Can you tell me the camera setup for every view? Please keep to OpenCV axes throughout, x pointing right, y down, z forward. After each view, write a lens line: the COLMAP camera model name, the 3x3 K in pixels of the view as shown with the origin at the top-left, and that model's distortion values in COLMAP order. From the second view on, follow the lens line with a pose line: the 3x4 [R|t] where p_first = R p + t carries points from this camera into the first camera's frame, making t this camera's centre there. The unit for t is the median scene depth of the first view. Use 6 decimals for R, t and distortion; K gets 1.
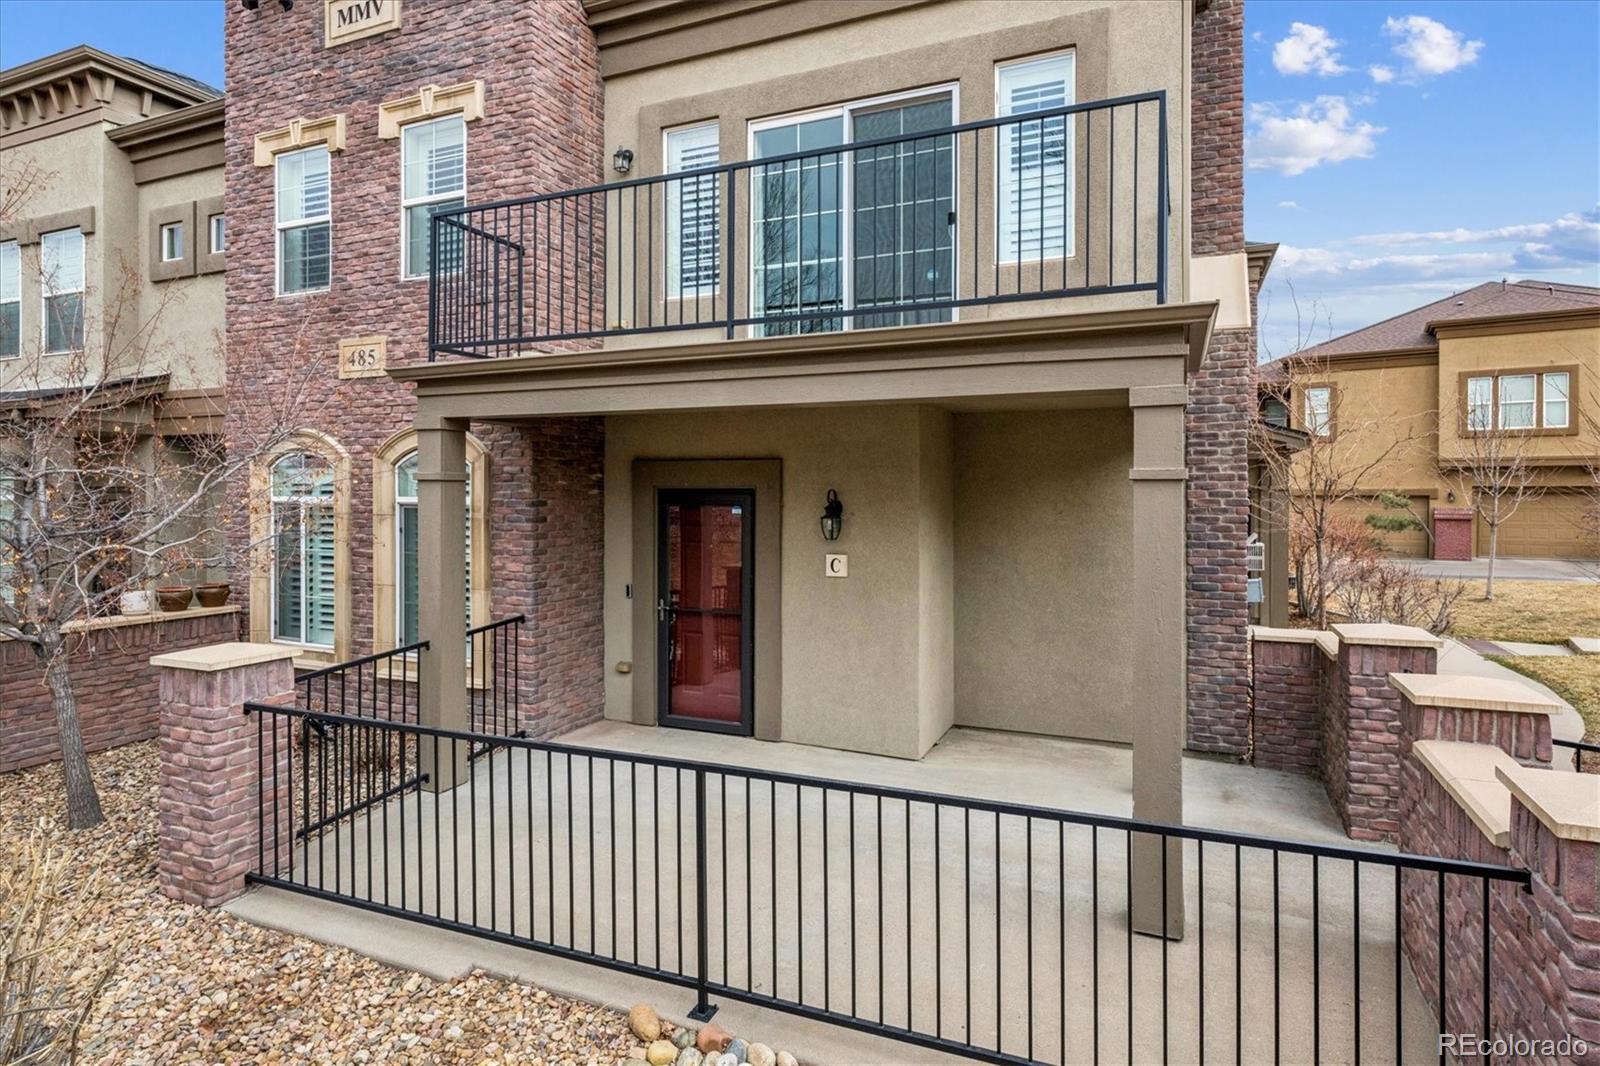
lens RADIAL K [[770.4, 0, 807.1], [0, 770.4, 514.1], [0, 0, 1]] dist [-0.002707, 0.000609]
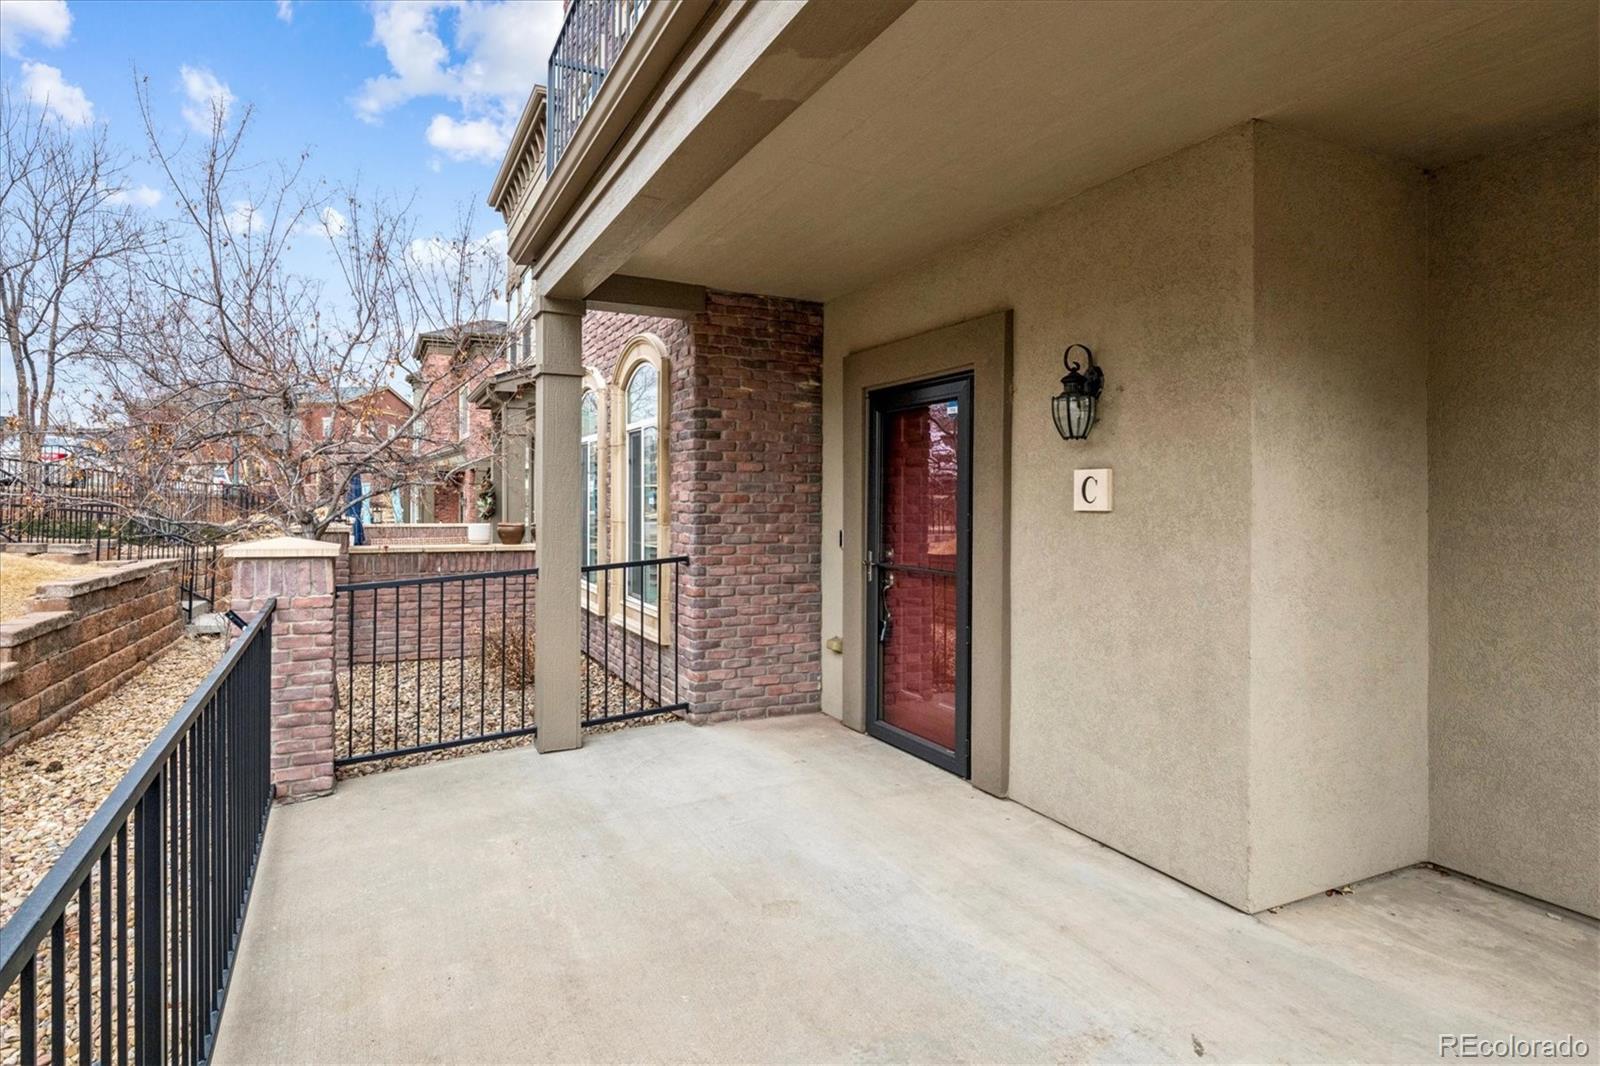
lens RADIAL K [[770.4, 0, 807.1], [0, 770.4, 514.1], [0, 0, 1]] dist [-0.002707, 0.000609]
pose [[0.755774, 0.007199, -0.654793, 0.233406], [-0.018928, 0.999762, -0.010856, 0.091491], [0.654559, 0.020599, 0.755731, 0.466518]]
